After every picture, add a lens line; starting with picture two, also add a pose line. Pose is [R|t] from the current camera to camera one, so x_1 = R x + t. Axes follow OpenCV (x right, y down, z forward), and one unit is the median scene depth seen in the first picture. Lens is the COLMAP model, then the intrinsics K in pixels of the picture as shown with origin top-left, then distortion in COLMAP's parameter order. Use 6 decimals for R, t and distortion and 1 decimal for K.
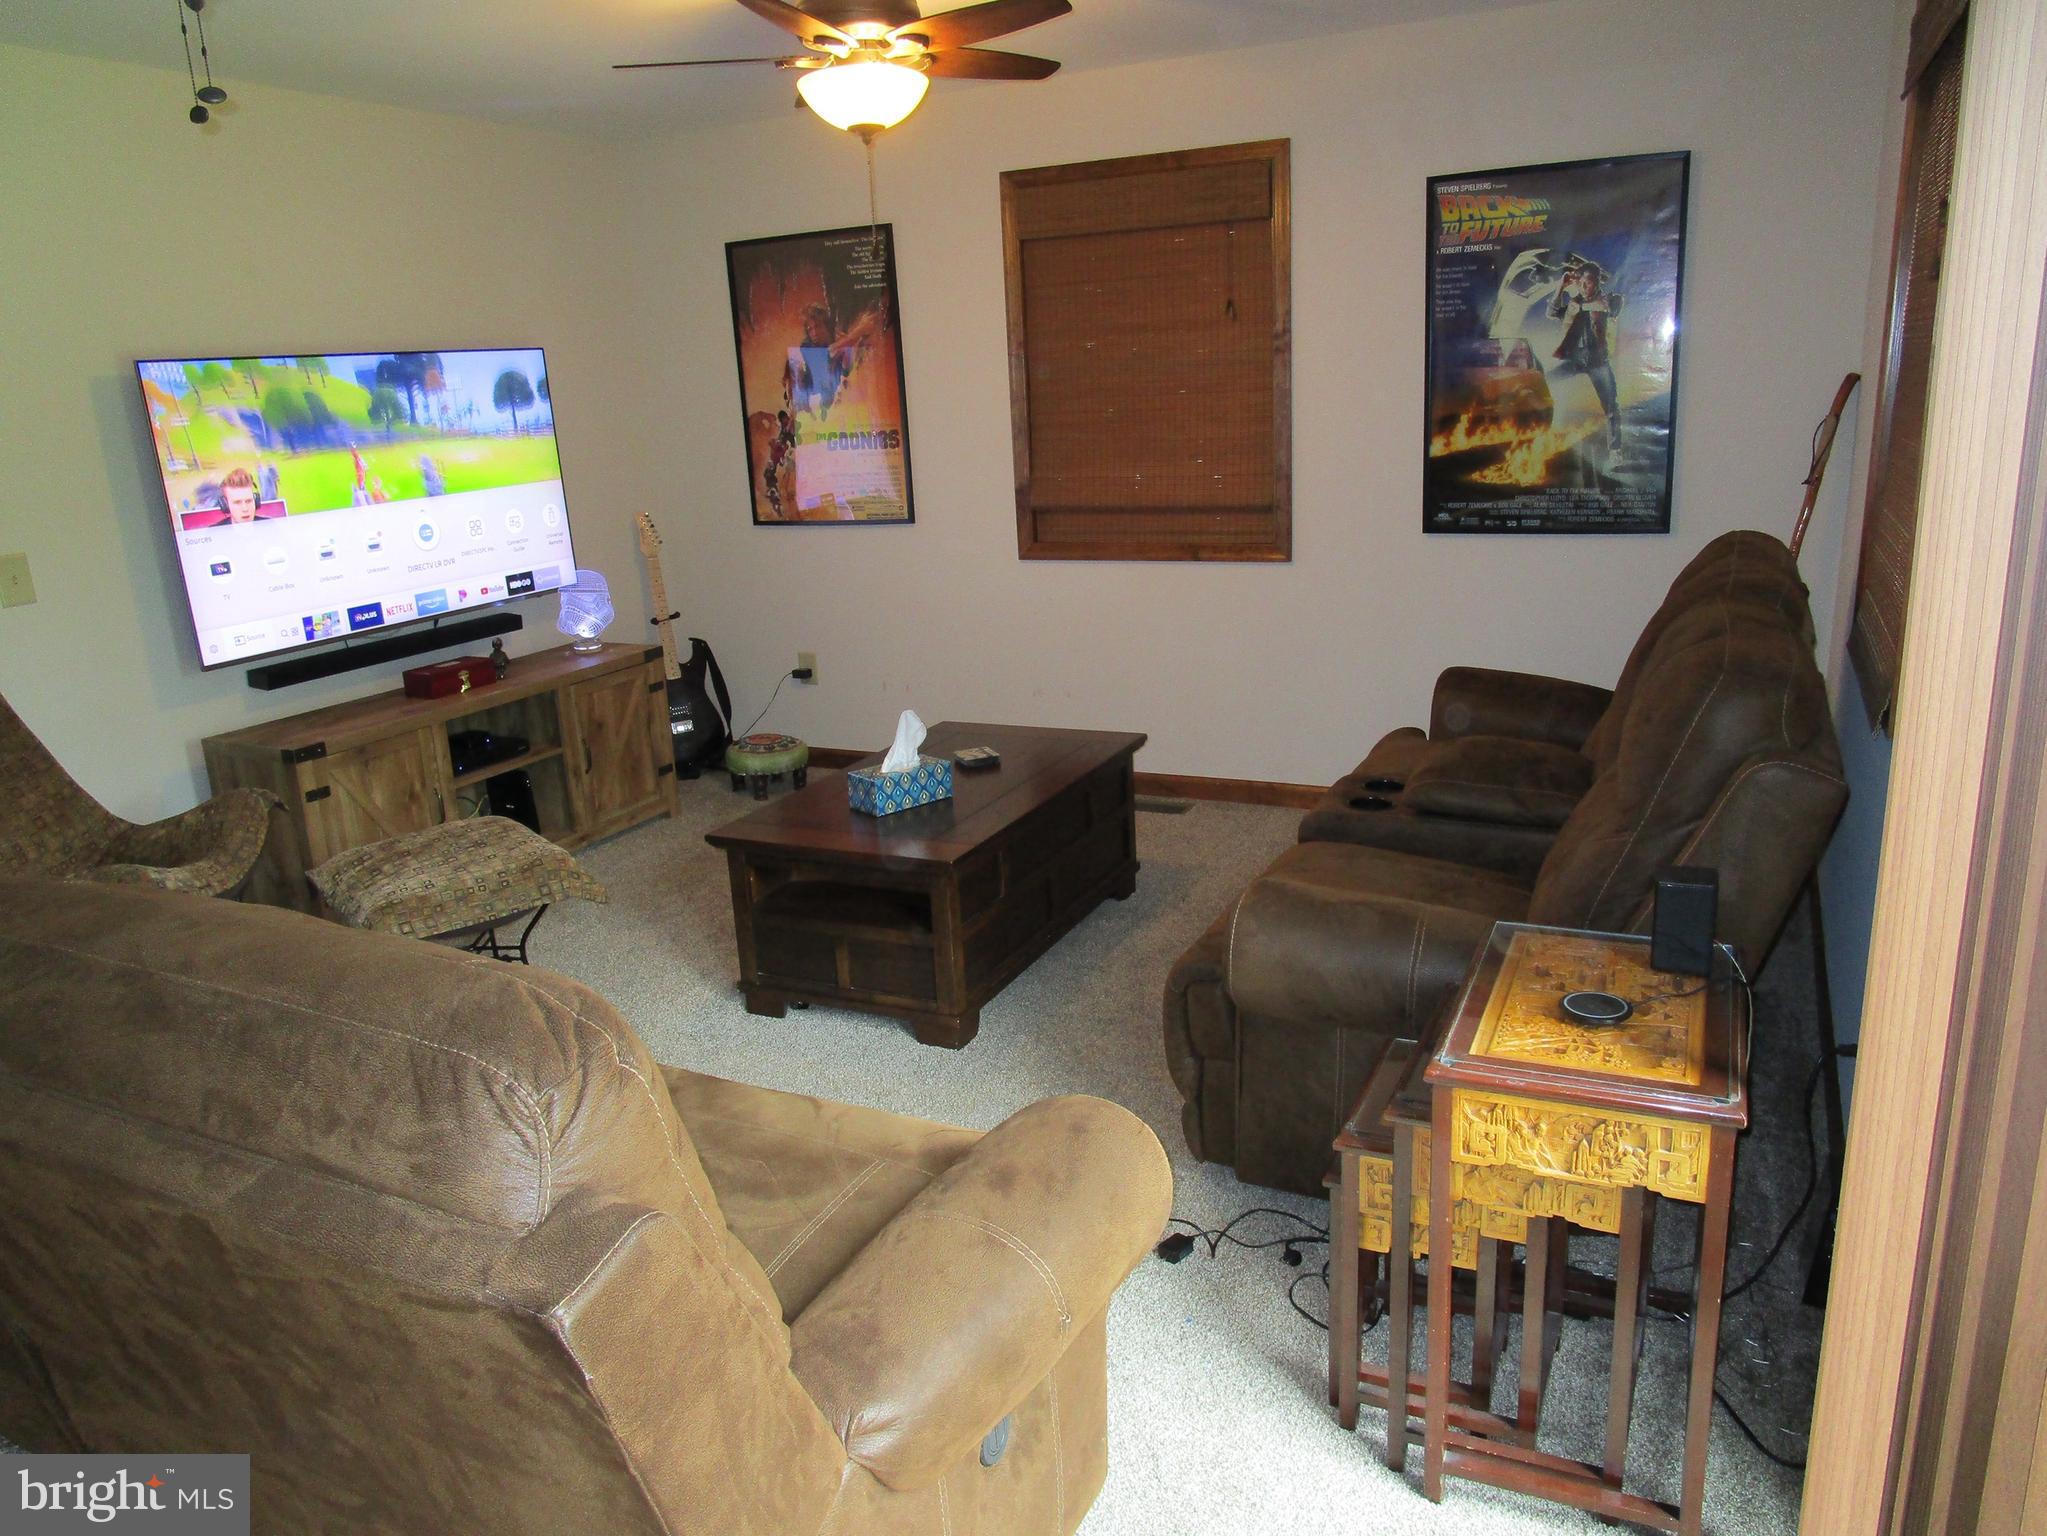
lens RADIAL K [[1456.2, 0, 1034.4], [0, 1456.2, 769.7], [0, 0, 1]] dist [-0.031587, 0.017588]
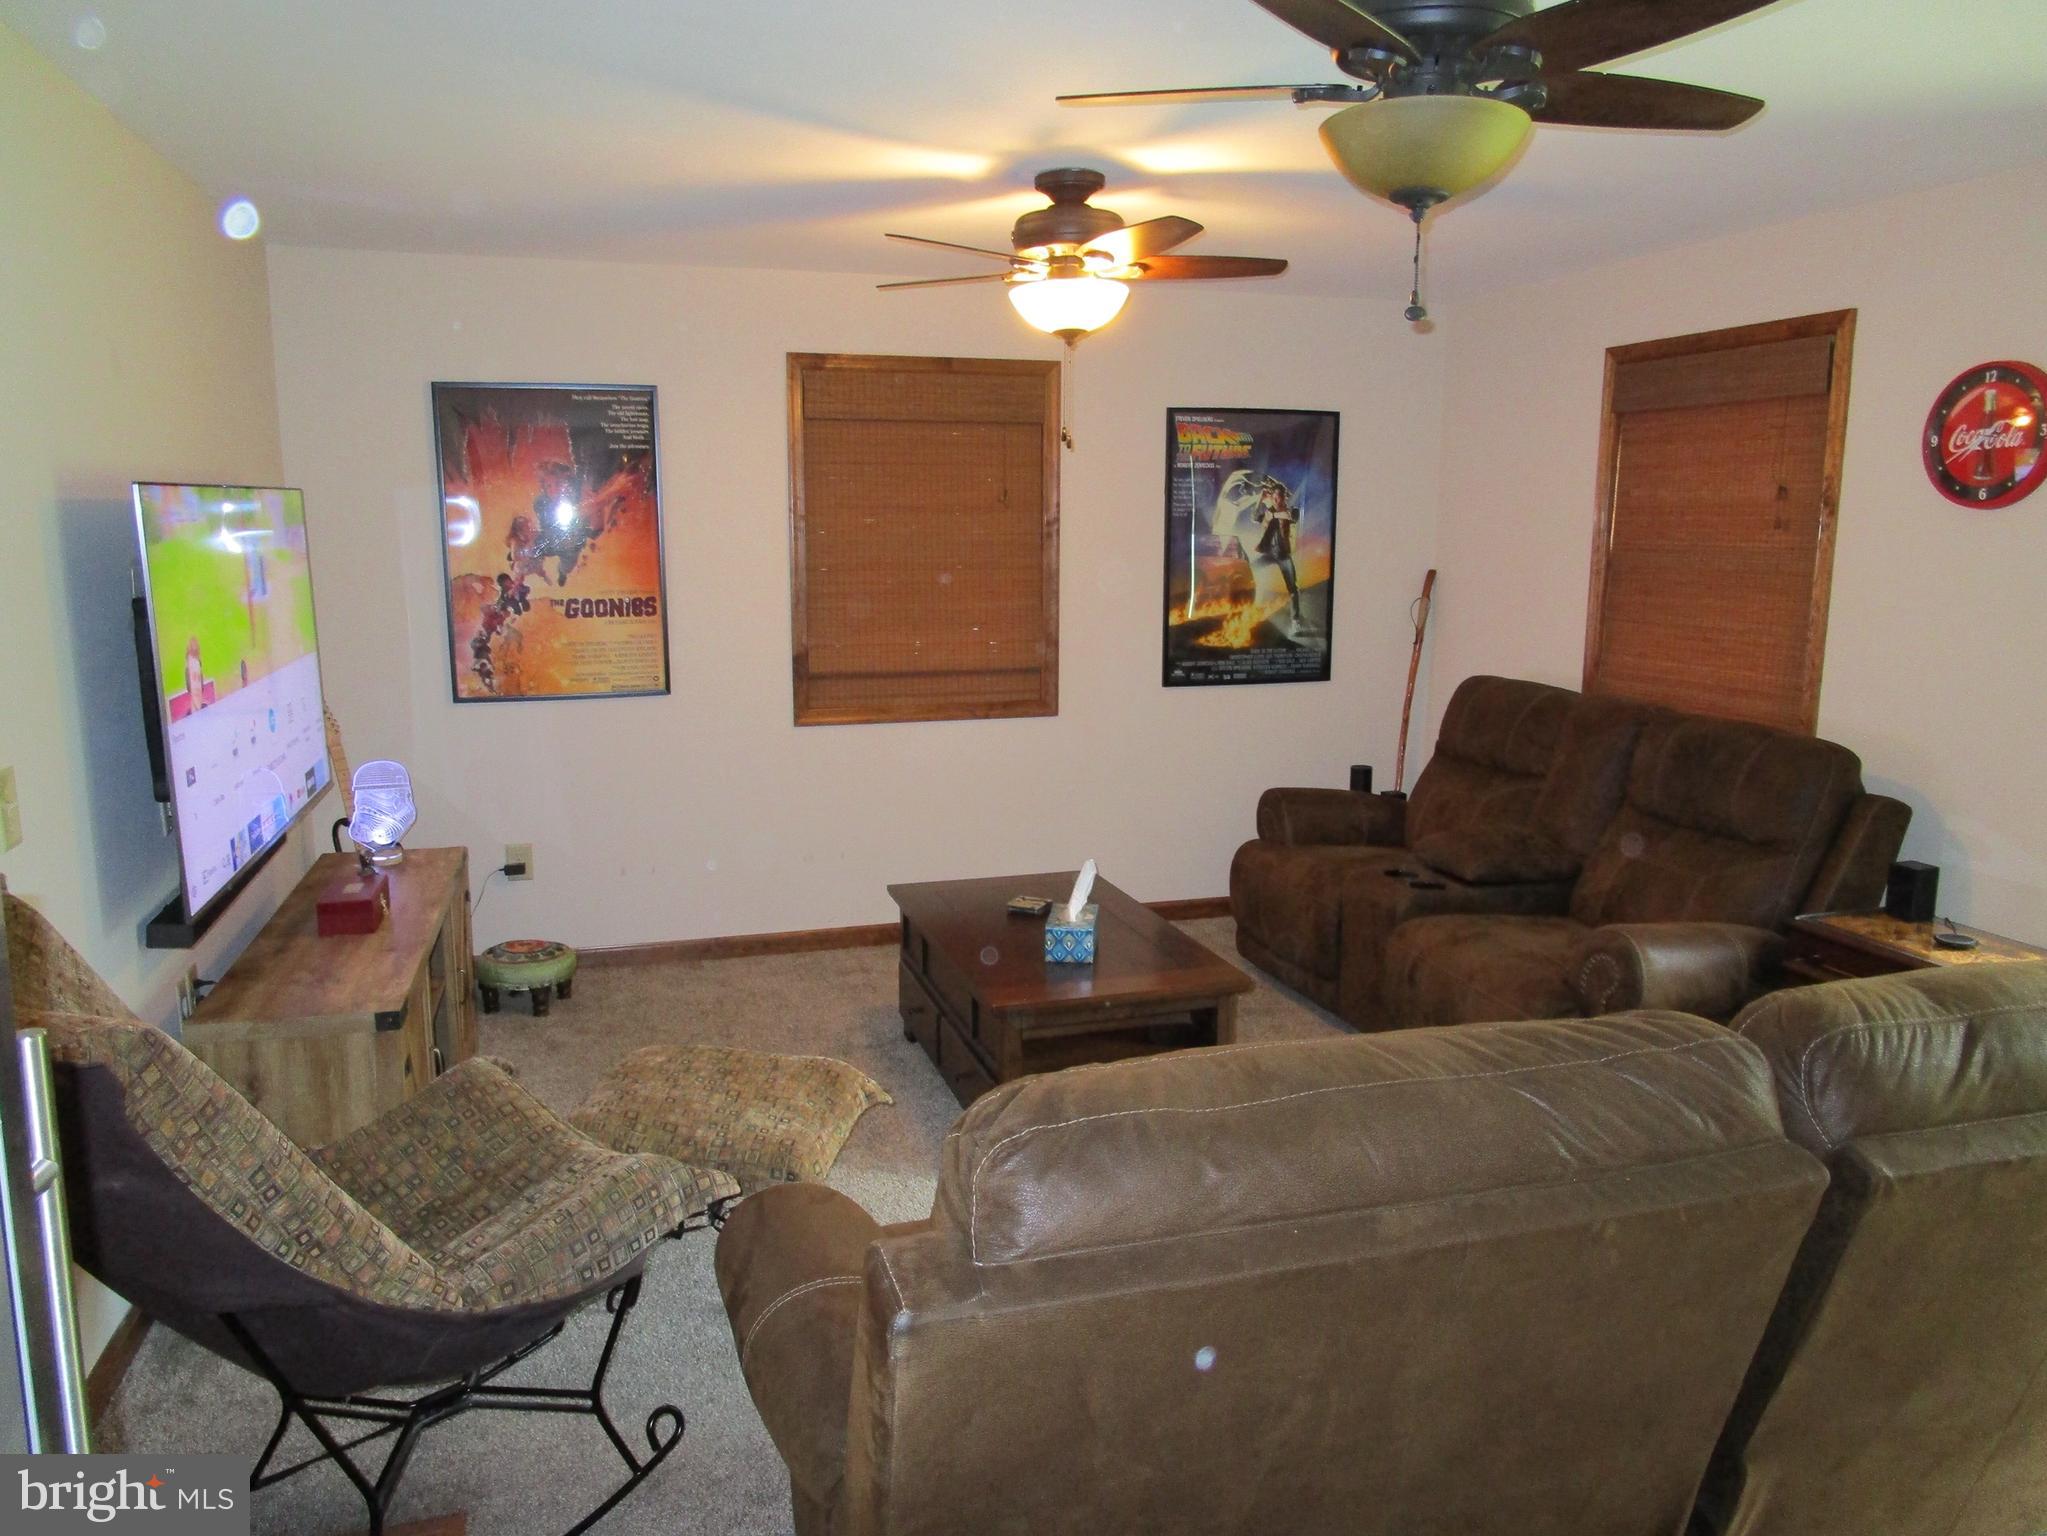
lens RADIAL K [[1456.2, 0, 1045.8], [0, 1456.2, 763.4], [0, 0, 1]] dist [-0.031587, 0.017588]
pose [[0.726509, -0.062148, 0.684341, -0.660643], [0.142510, 0.987876, -0.061578, -0.038015], [-0.672217, 0.142263, 0.726557, 0.185638]]
